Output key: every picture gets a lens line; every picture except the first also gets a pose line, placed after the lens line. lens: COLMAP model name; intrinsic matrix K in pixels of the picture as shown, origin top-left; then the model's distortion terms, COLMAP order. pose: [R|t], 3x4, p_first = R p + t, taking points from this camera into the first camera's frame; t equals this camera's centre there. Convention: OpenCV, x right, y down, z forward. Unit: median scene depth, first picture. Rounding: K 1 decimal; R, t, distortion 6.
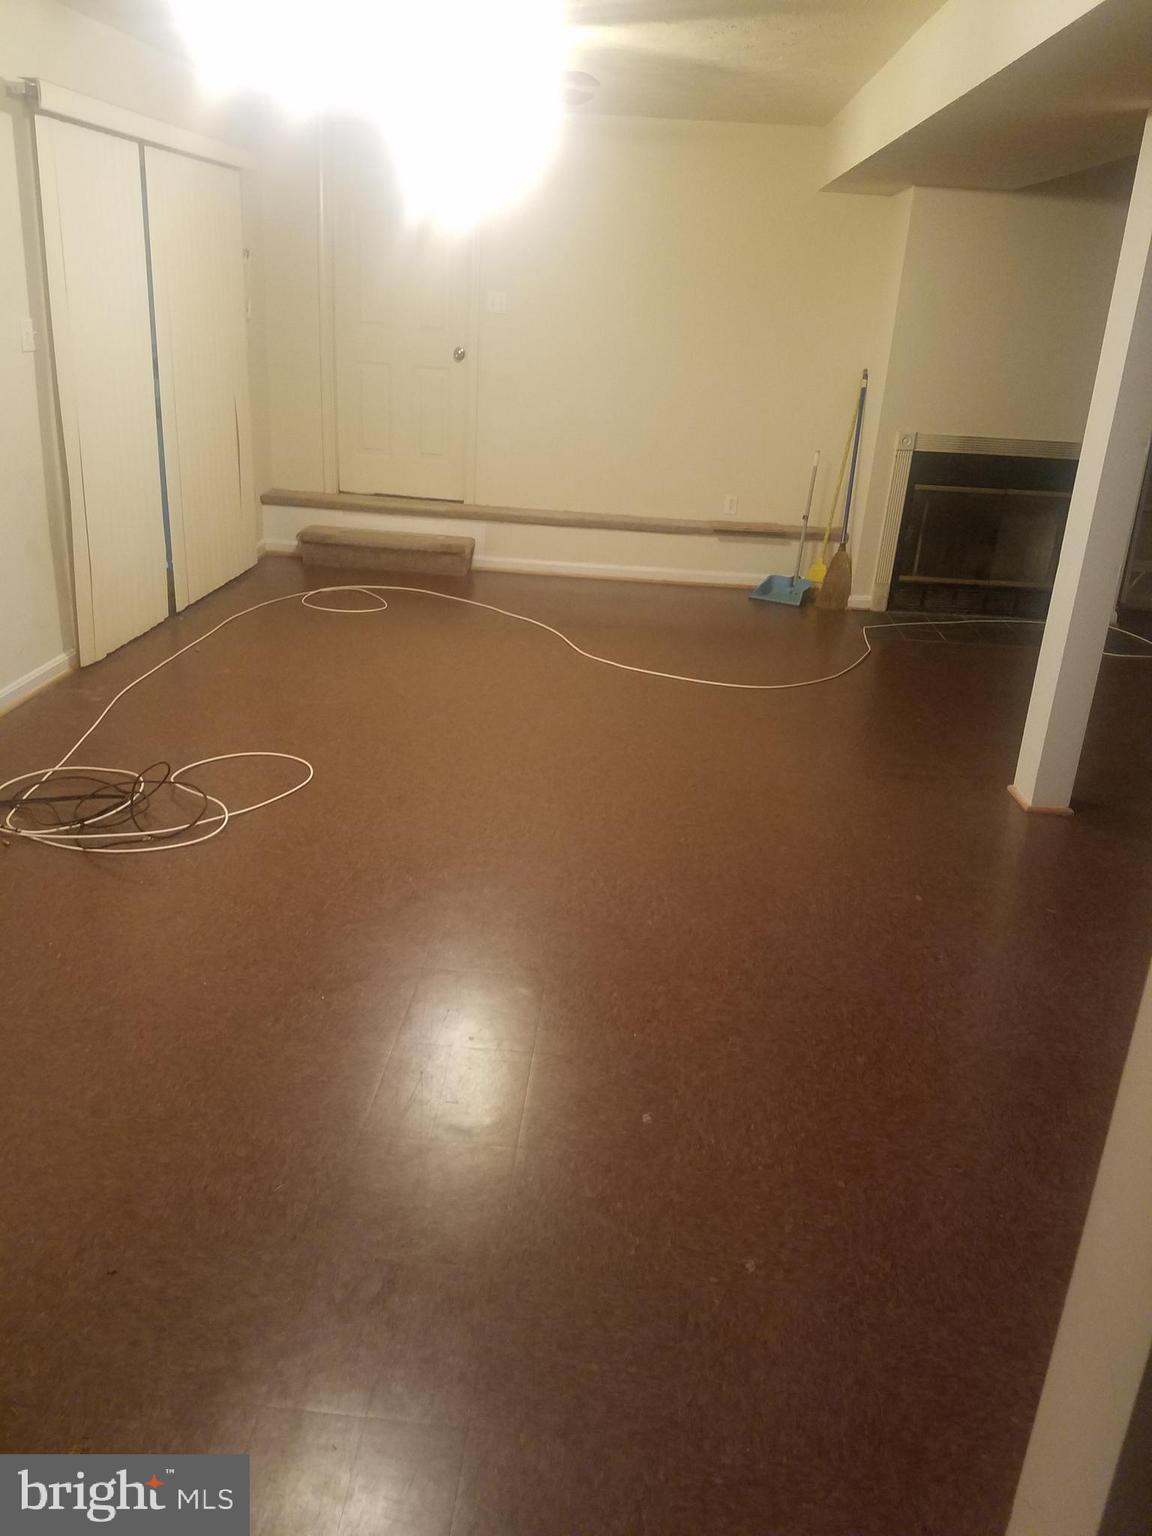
lens RADIAL K [[1205.8, 0, 567.5], [0, 1205.8, 767.5], [0, 0, 1]] dist [0.089187, -0.112723]
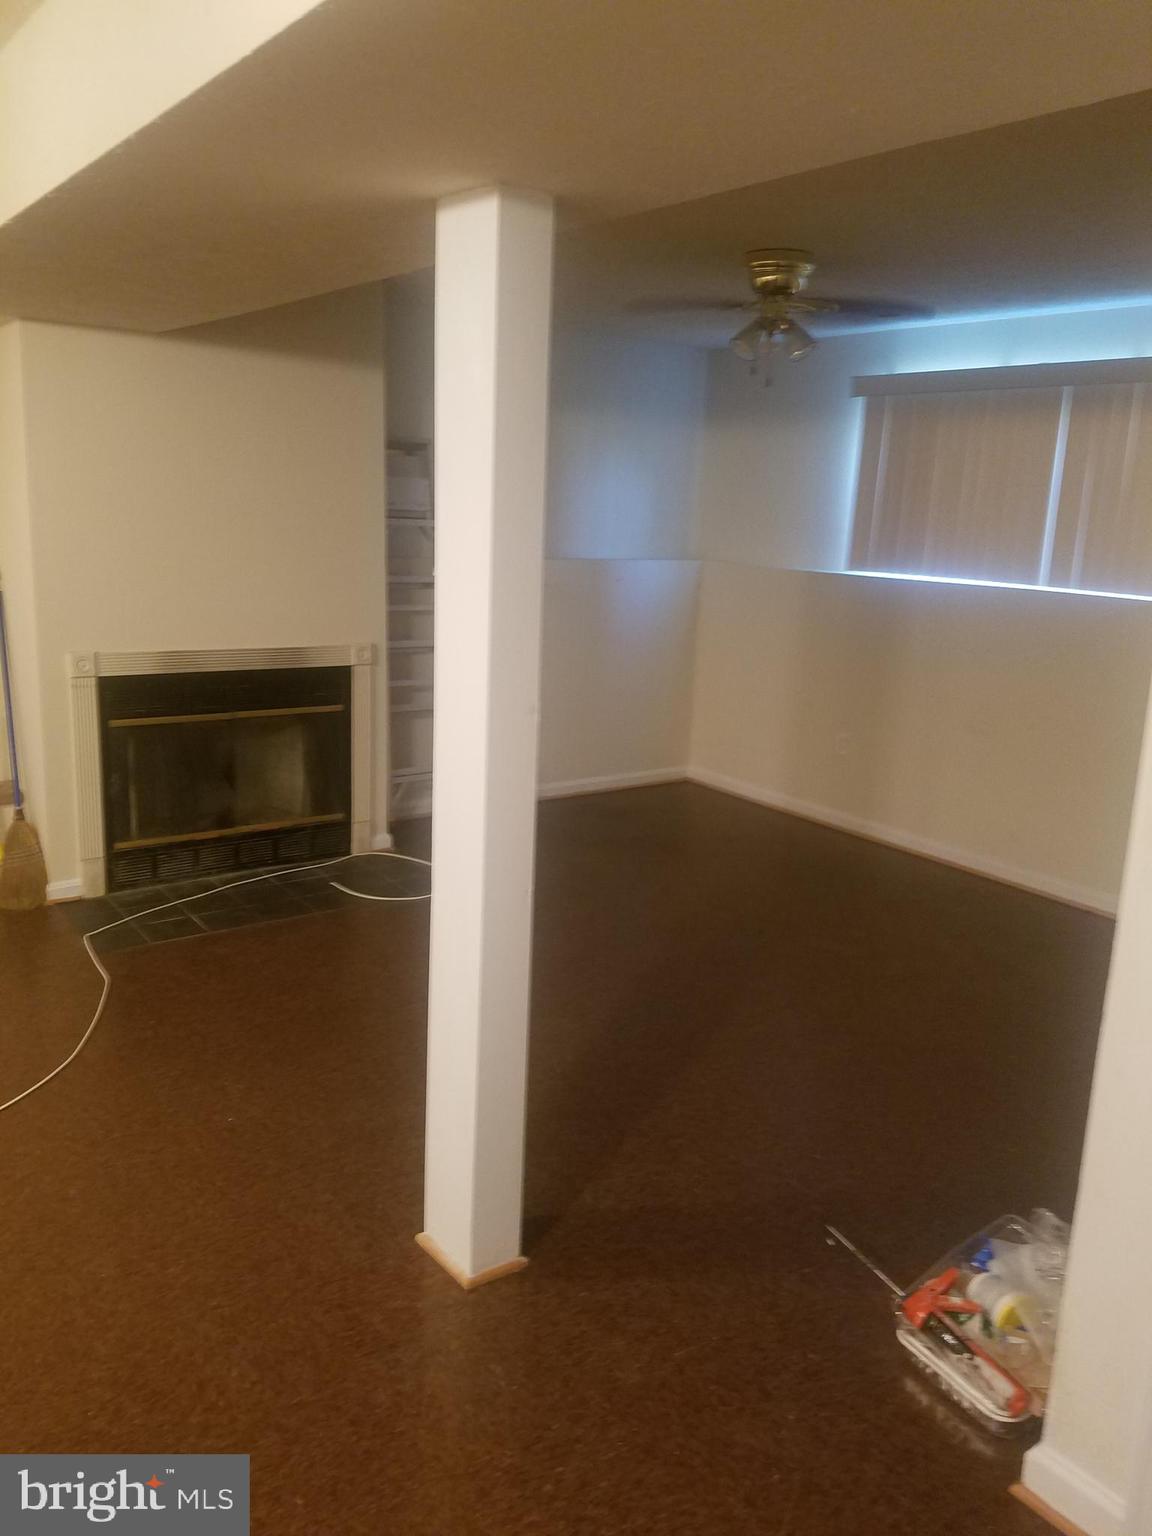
lens RADIAL K [[1205.8, 0, 567.5], [0, 1205.8, 767.5], [0, 0, 1]] dist [0.089187, -0.112723]
pose [[0.778916, -0.168909, 0.603954, 0.055614], [0.238084, 0.970591, -0.035609, -0.112552], [-0.580178, 0.171528, 0.796223, 0.268541]]
